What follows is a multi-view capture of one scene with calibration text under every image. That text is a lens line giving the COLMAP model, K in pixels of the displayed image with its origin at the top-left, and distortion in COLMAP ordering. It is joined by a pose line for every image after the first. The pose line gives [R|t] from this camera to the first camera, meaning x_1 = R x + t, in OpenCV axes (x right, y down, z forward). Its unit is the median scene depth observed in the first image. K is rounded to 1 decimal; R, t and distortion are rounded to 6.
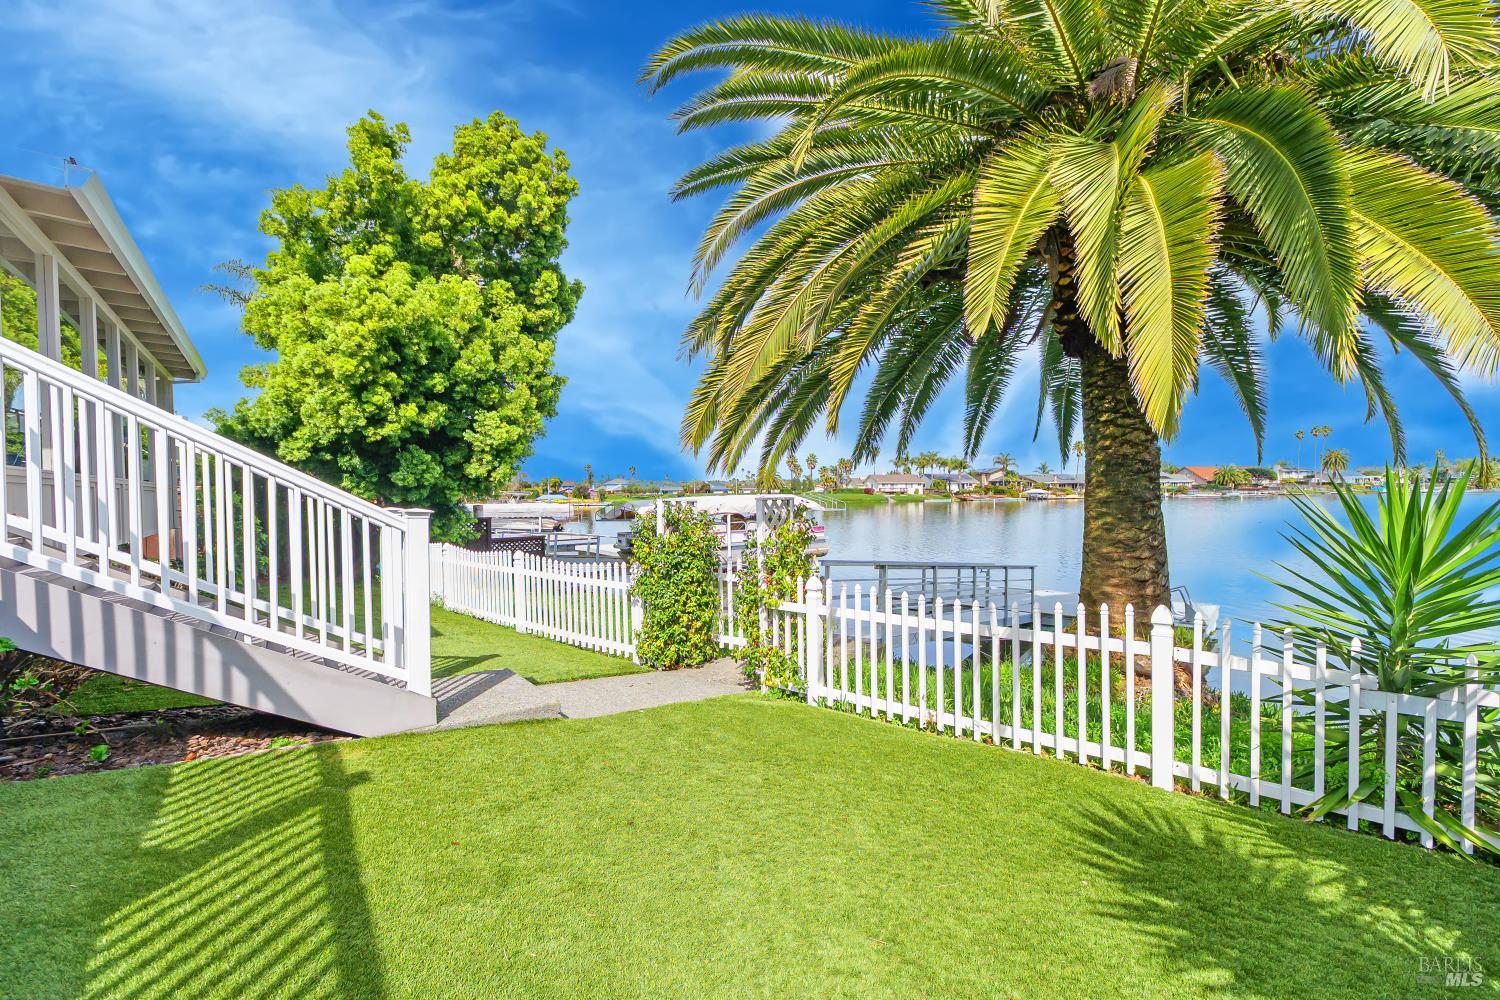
lens RADIAL K [[684.6, 0, 736.9], [0, 684.6, 500.0], [0, 0, 1]] dist [-0.002668, -0.000032]
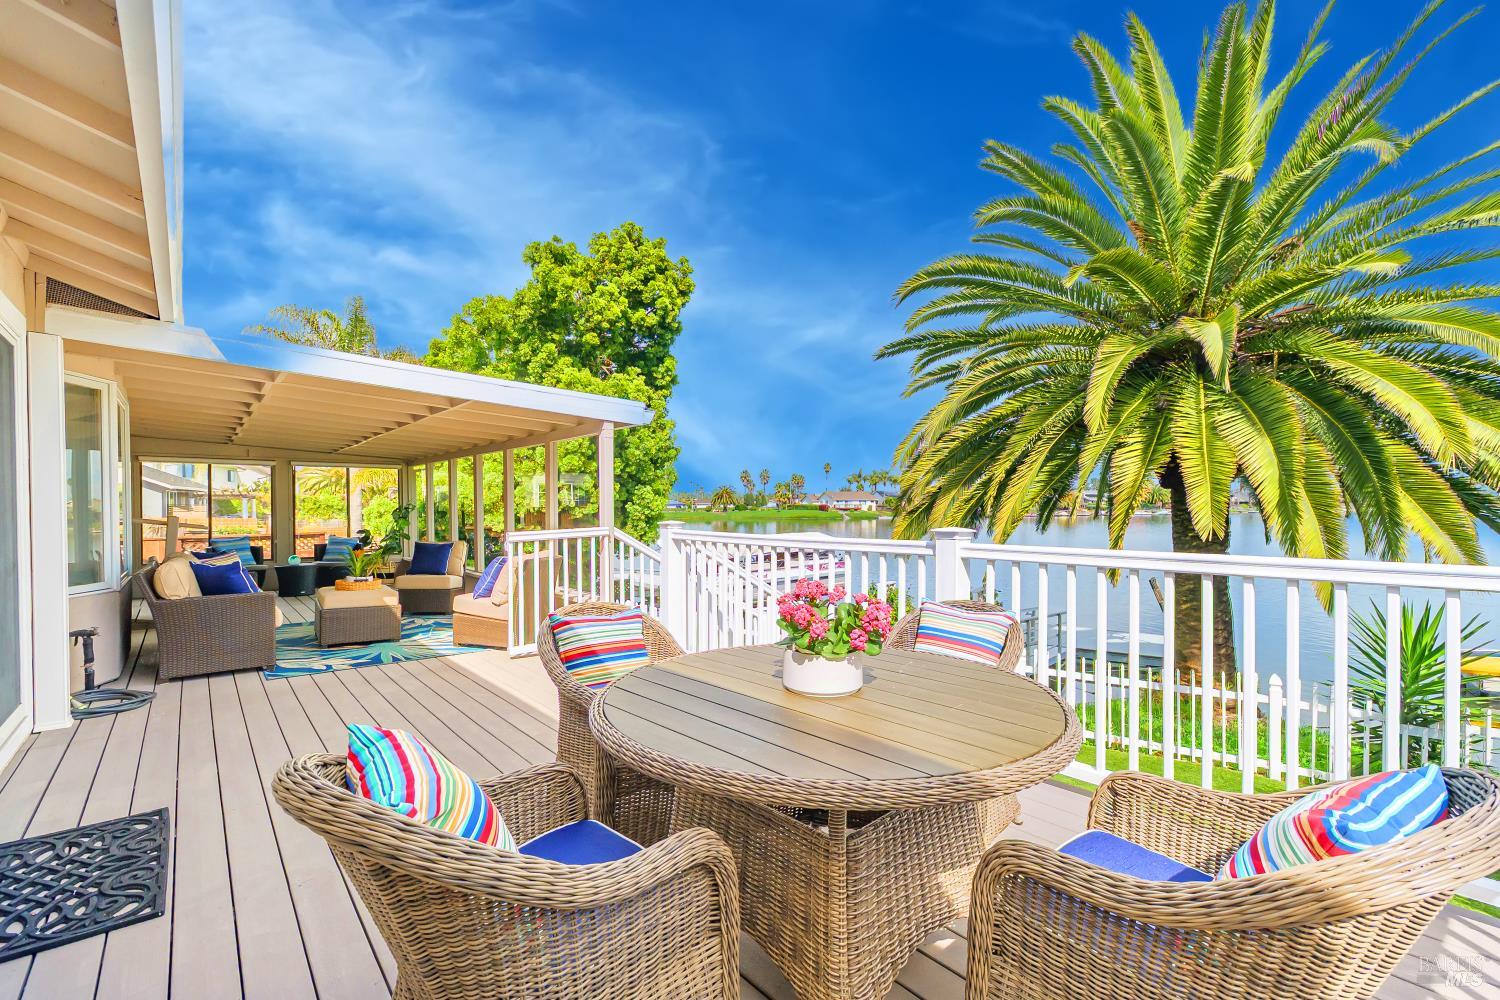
lens RADIAL K [[684.6, 0, 749.4], [0, 684.6, 505.1], [0, 0, 1]] dist [-0.002668, -0.000032]
pose [[0.996197, 0.006859, 0.086860, -0.265215], [-0.005642, 0.999883, -0.014250, -0.075029], [-0.086947, 0.013706, 0.996119, -0.190446]]
